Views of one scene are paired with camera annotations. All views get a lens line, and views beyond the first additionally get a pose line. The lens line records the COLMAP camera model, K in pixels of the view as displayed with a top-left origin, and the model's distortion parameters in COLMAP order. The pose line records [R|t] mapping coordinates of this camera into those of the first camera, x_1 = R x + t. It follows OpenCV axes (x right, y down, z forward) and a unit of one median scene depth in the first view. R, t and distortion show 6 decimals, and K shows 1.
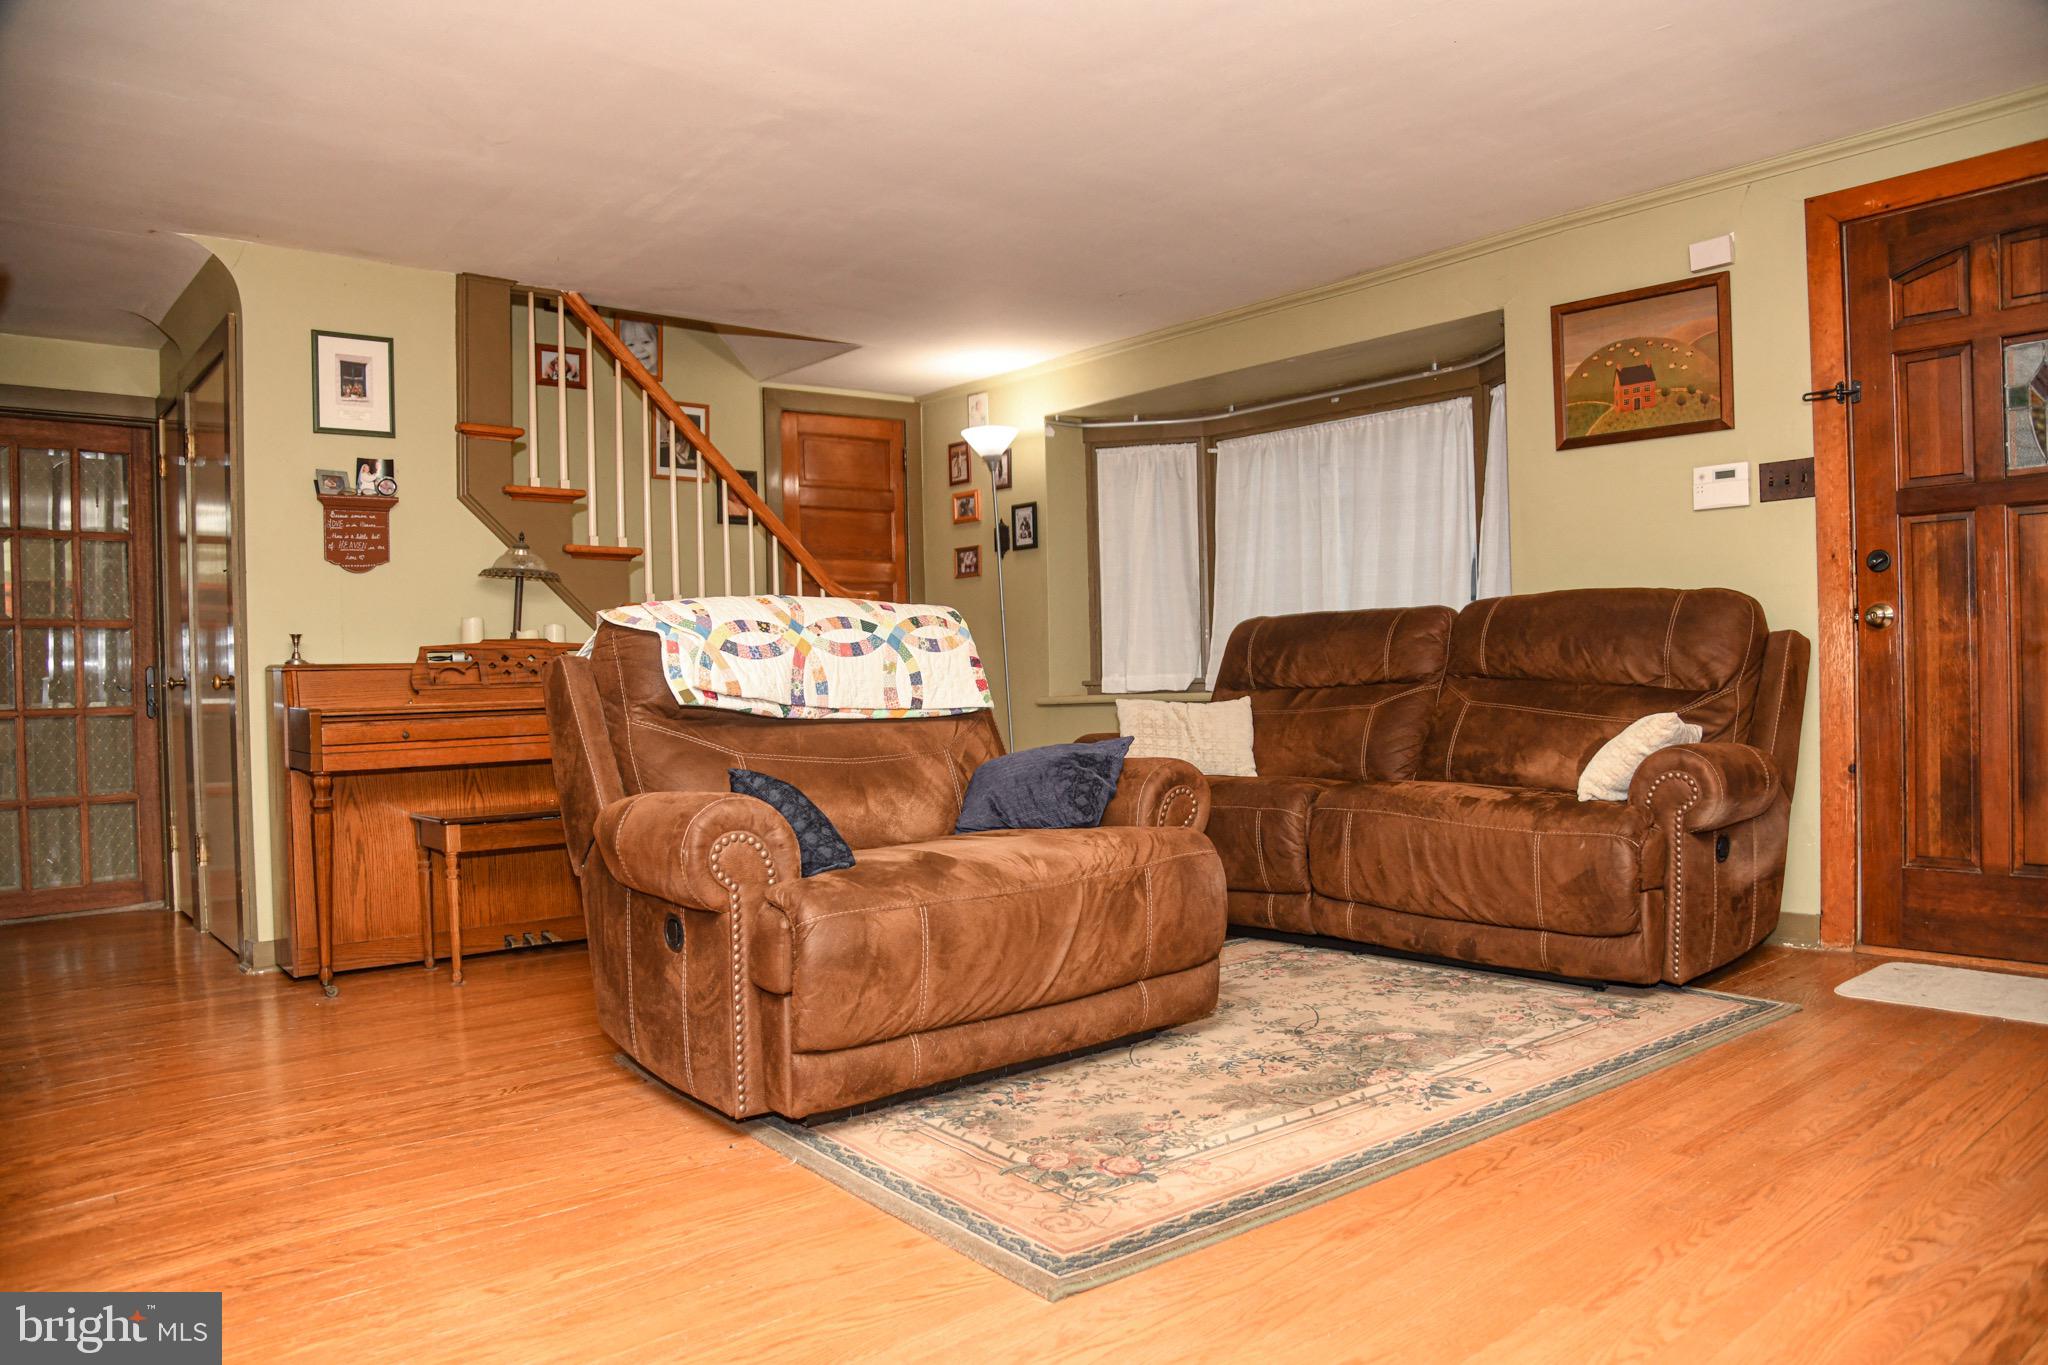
lens RADIAL K [[1393.7, 0, 1025.3], [0, 1393.7, 695.8], [0, 0, 1]] dist [-0.112364, 0.061319]
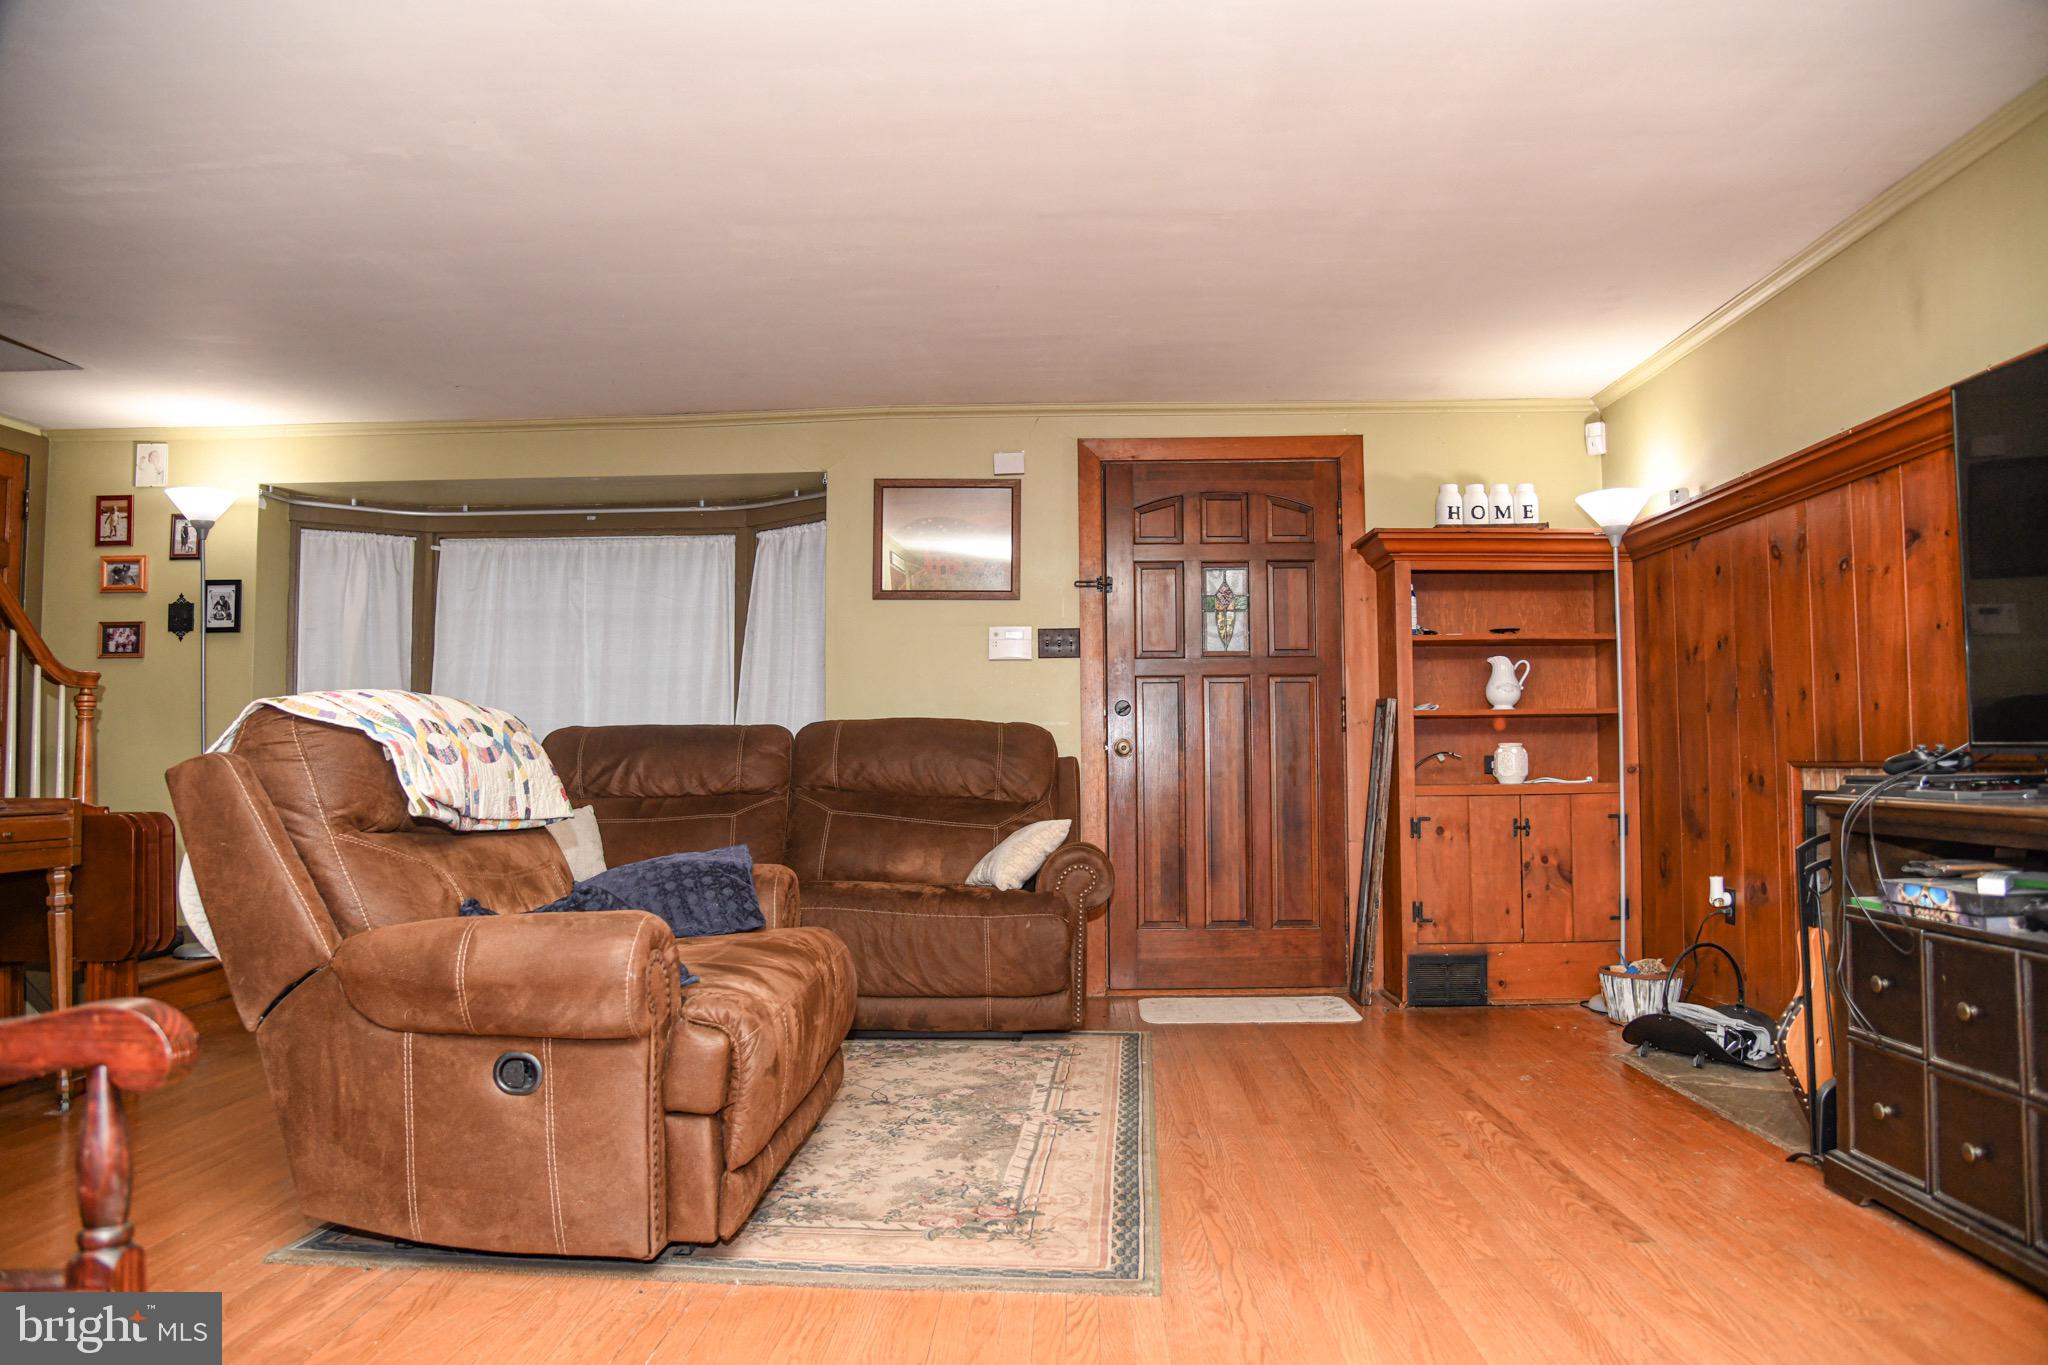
lens RADIAL K [[1393.7, 0, 1025.3], [0, 1393.7, 695.8], [0, 0, 1]] dist [-0.112364, 0.061319]
pose [[0.670273, 0.057966, 0.739847, -0.533267], [-0.001411, 0.997042, -0.076839, -0.002966], [-0.742113, 0.050460, 0.668372, 0.121807]]
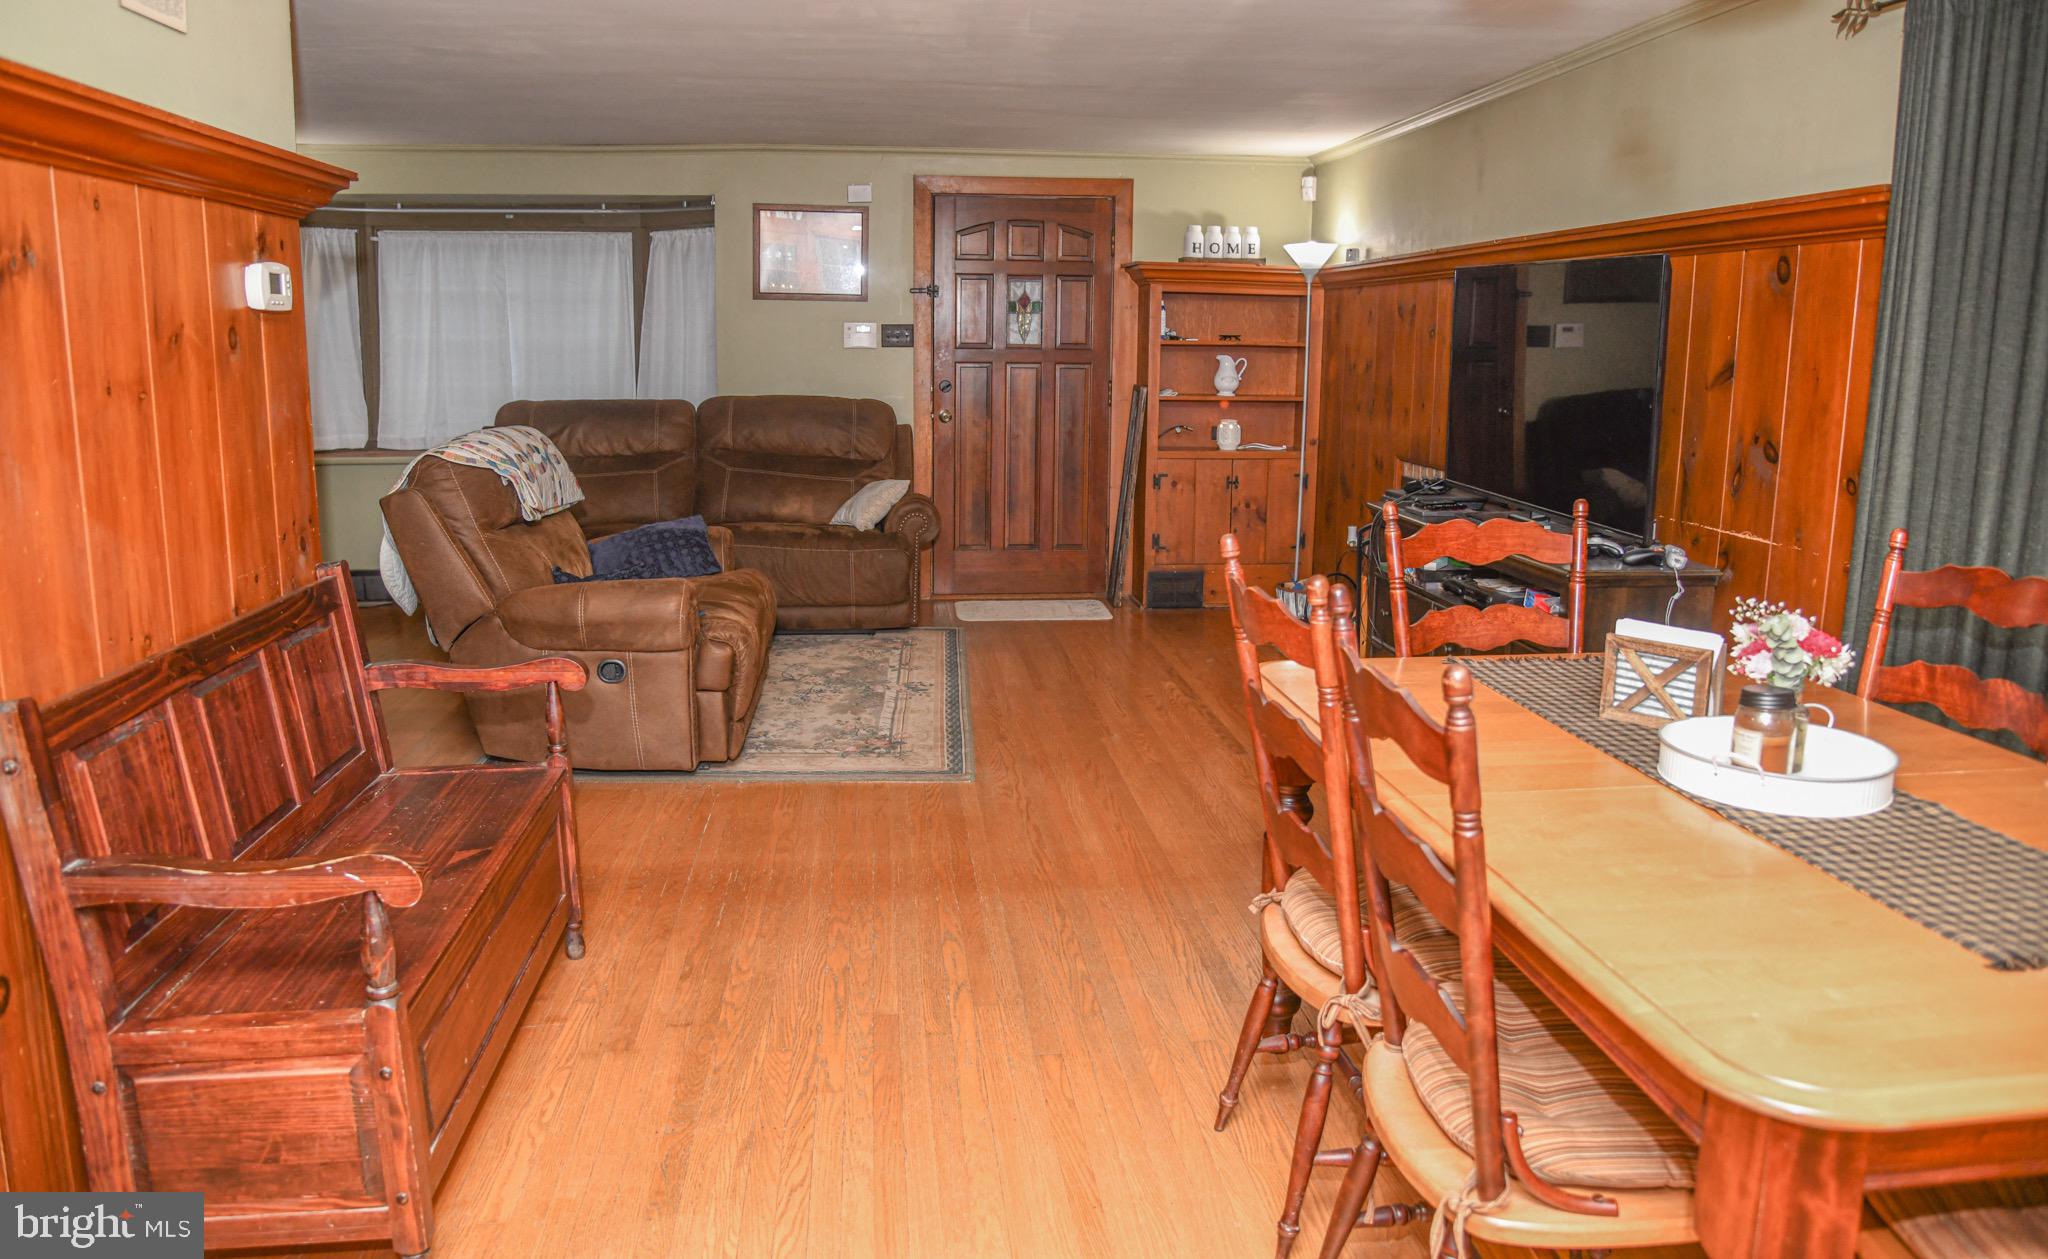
lens RADIAL K [[1387.4, 0, 1027.1], [0, 1387.4, 597.7], [0, 0, 1]] dist [-0.102911, 0.000430]
pose [[0.559367, -0.120888, 0.820058, -0.954898], [-0.016991, 0.987428, 0.157151, -0.123318], [-0.828746, -0.101839, 0.550281, -0.175224]]
